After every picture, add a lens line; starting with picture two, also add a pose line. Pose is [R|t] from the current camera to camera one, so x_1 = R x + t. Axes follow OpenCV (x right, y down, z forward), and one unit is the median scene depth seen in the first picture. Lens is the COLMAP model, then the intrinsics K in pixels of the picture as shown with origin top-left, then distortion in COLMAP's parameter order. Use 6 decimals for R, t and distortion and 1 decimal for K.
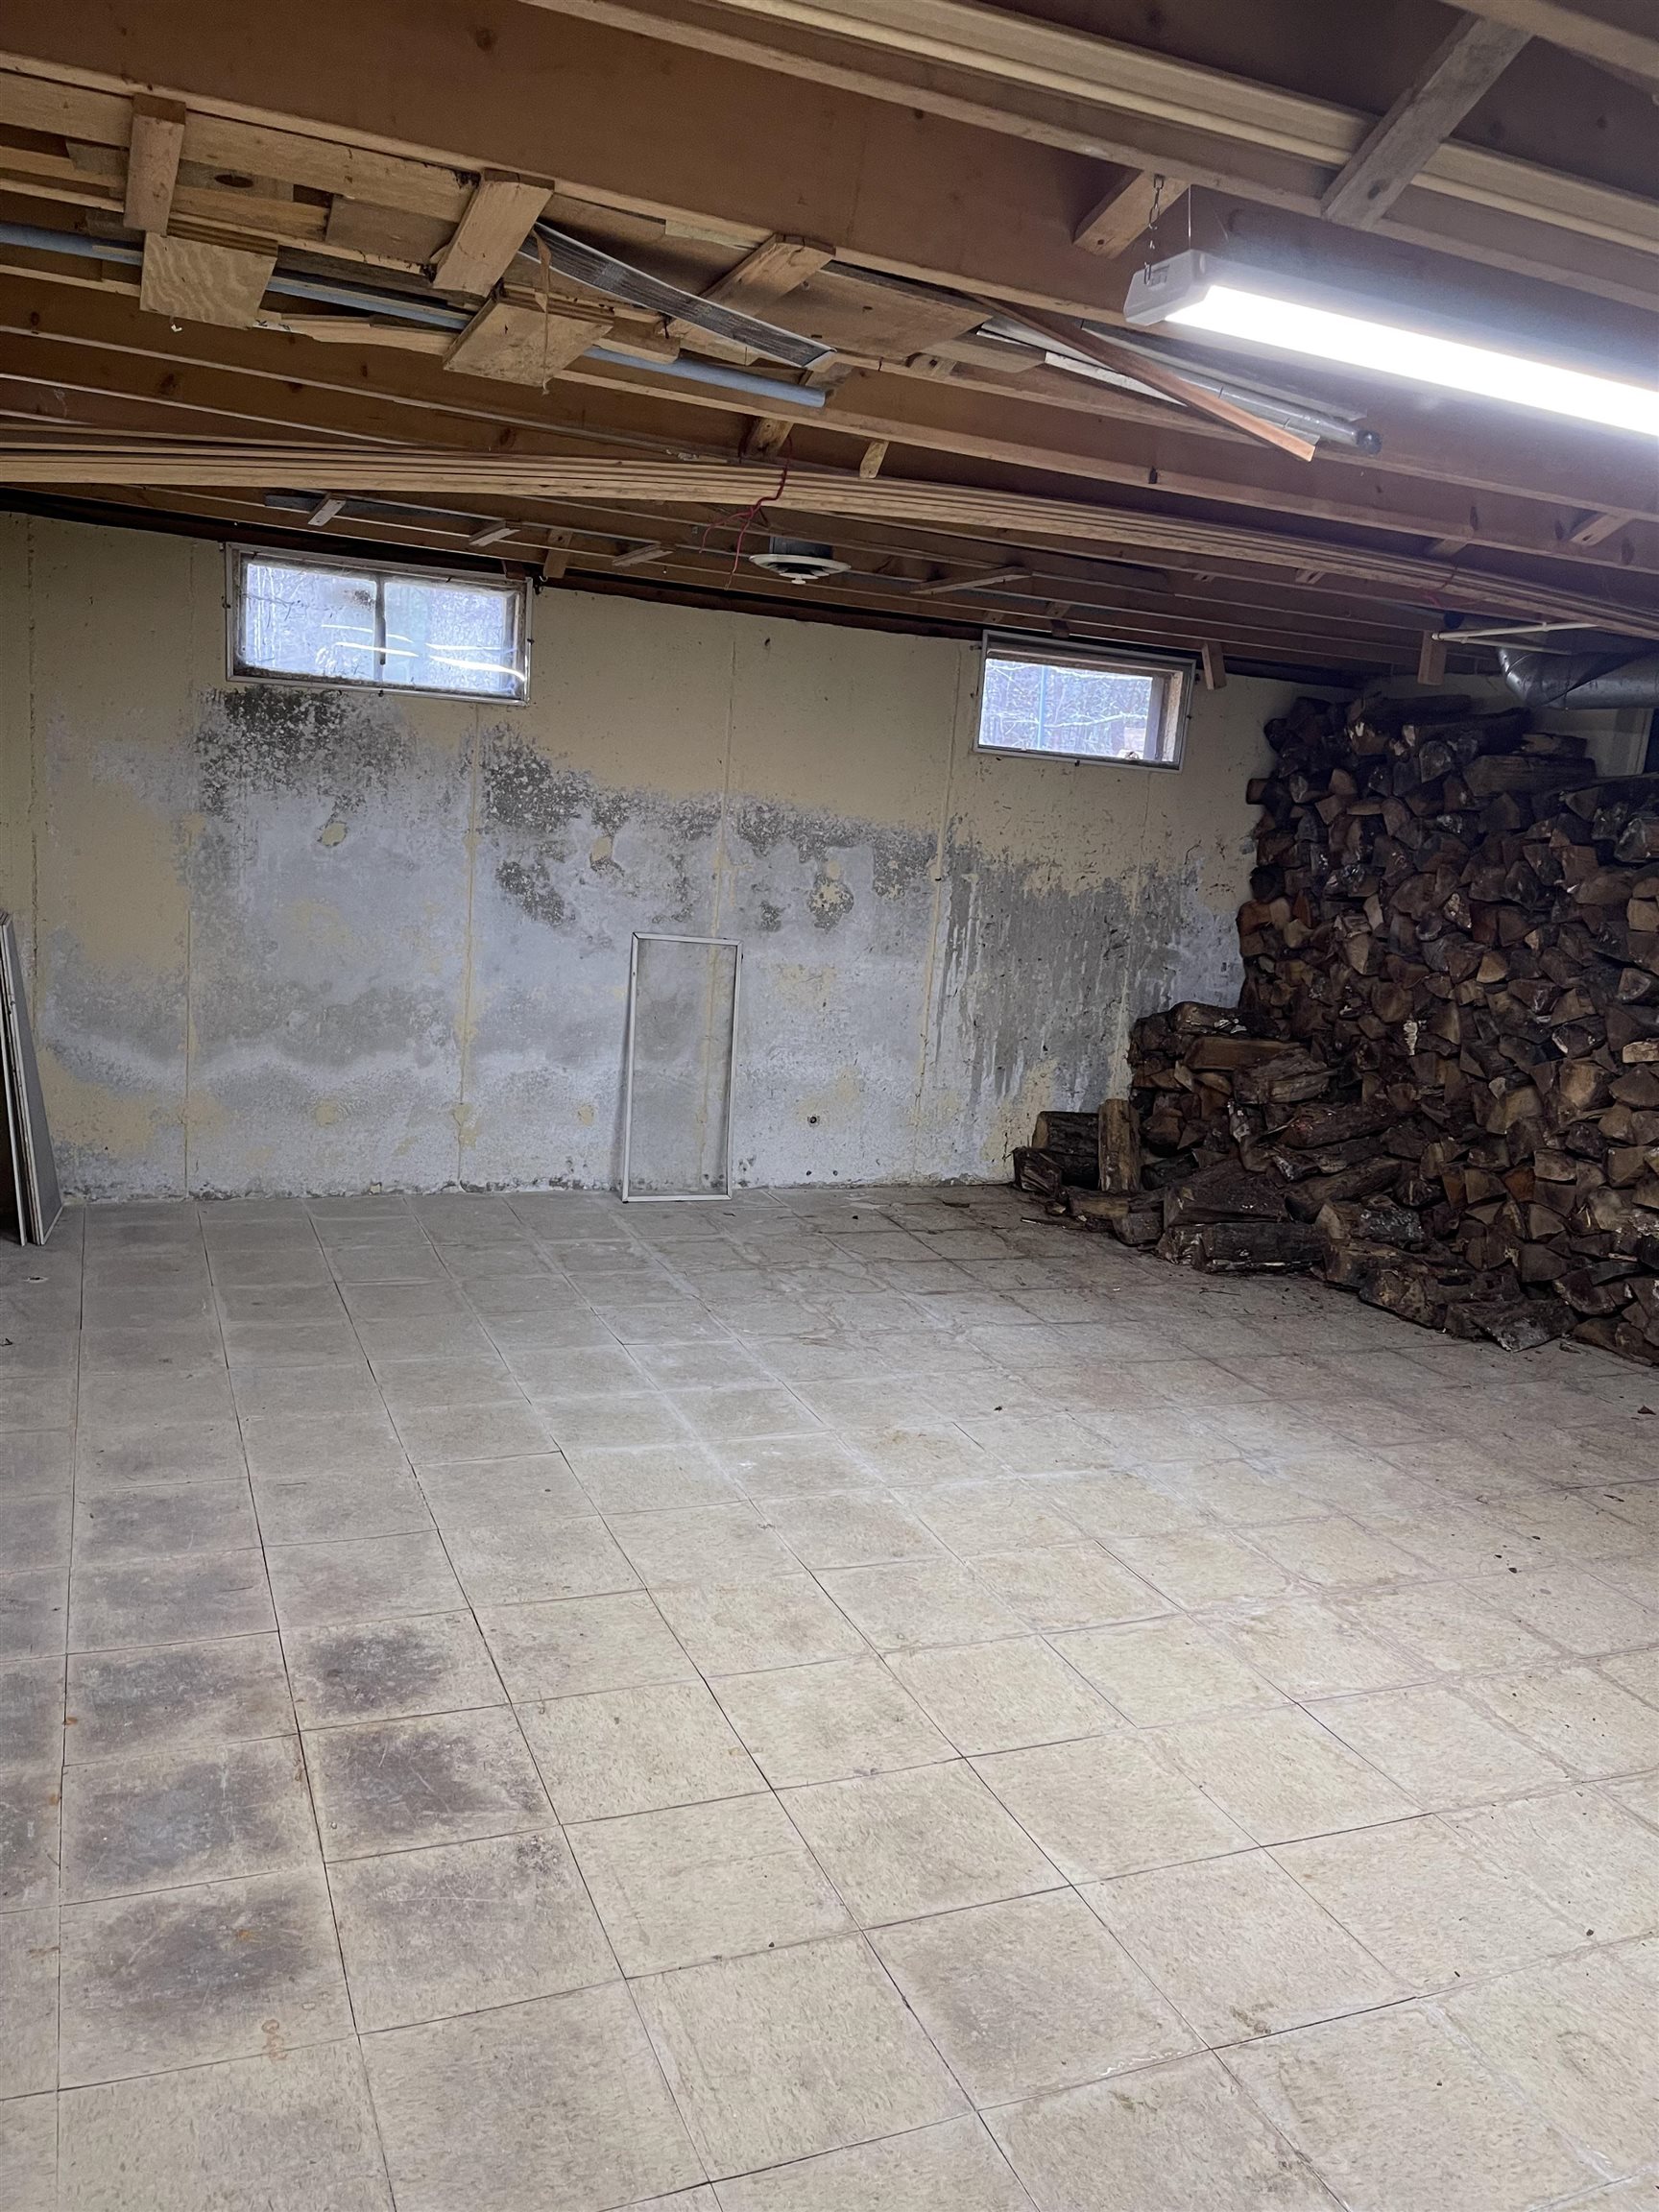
lens RADIAL K [[1690.2, 0, 830.4], [0, 1690.2, 1105.9], [0, 0, 1]] dist [0.052841, -0.027100]
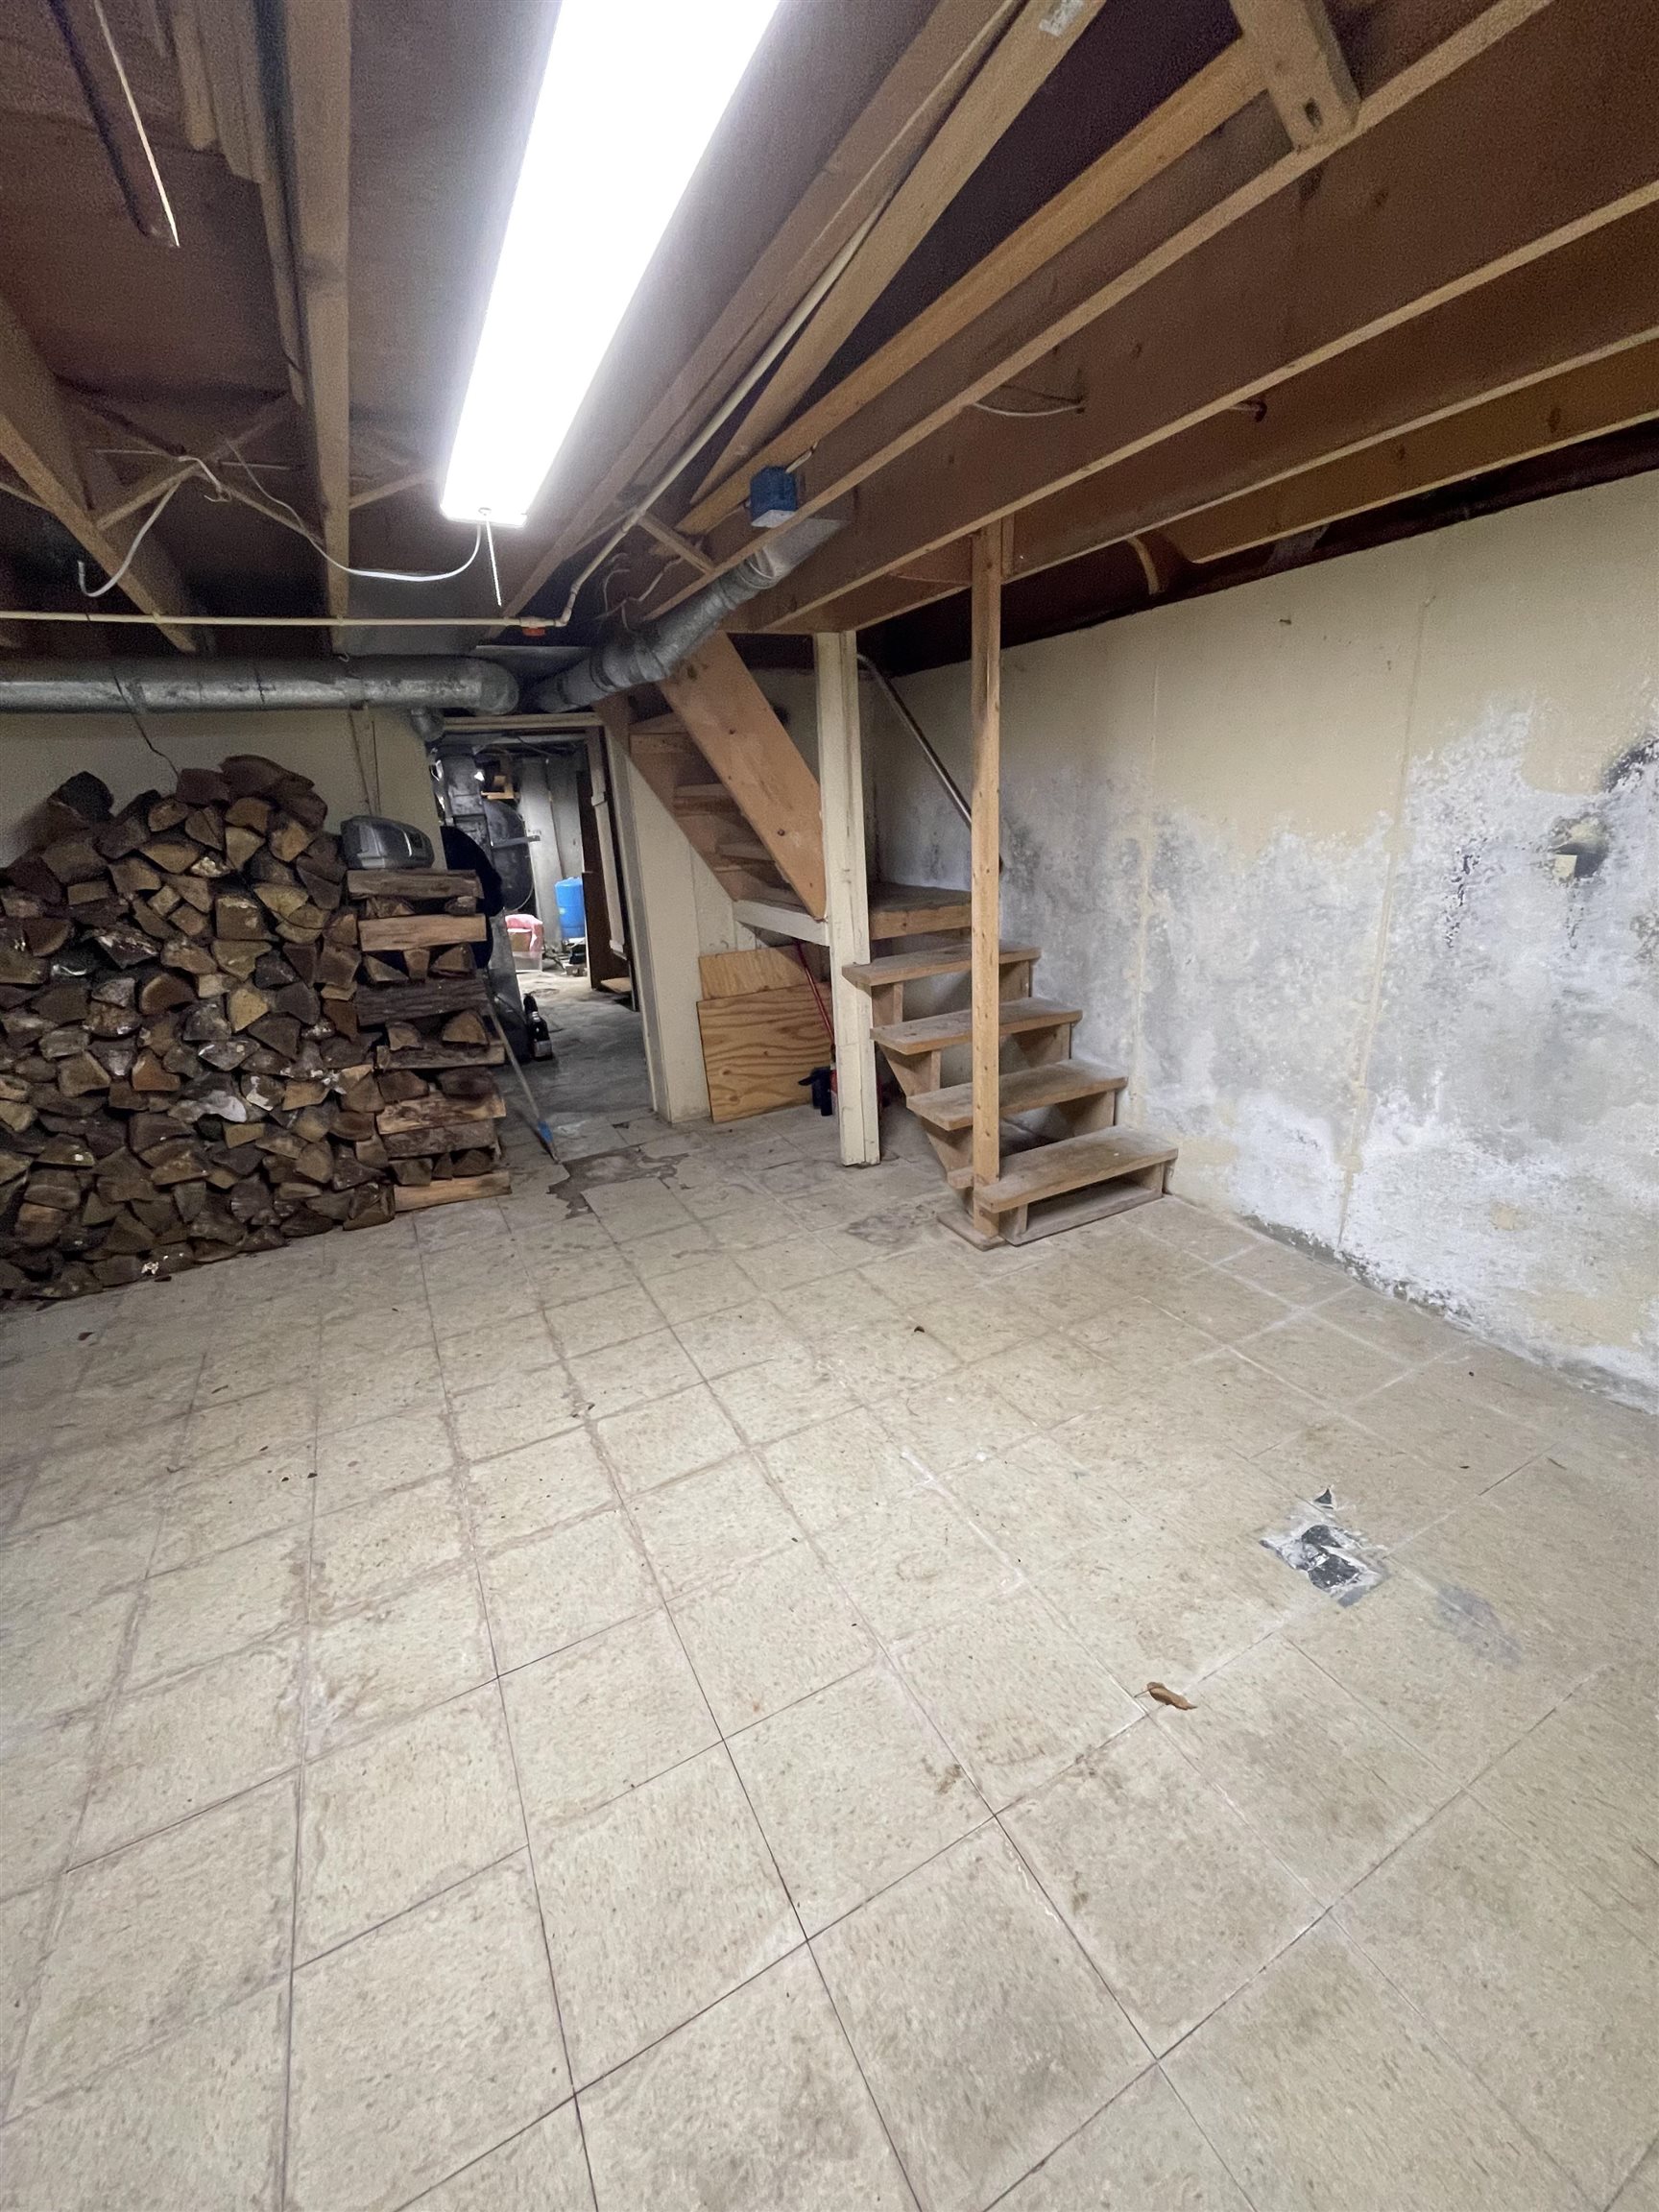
lens RADIAL K [[888.5, 0, 830.2], [0, 888.5, 1104.5], [0, 0, 1]] dist [0.001708, -0.000032]
pose [[-0.083874, -0.385800, 0.918762, -0.133764], [0.227462, 0.890256, 0.394595, -0.161828], [-0.970168, 0.242080, 0.013086, 0.778889]]
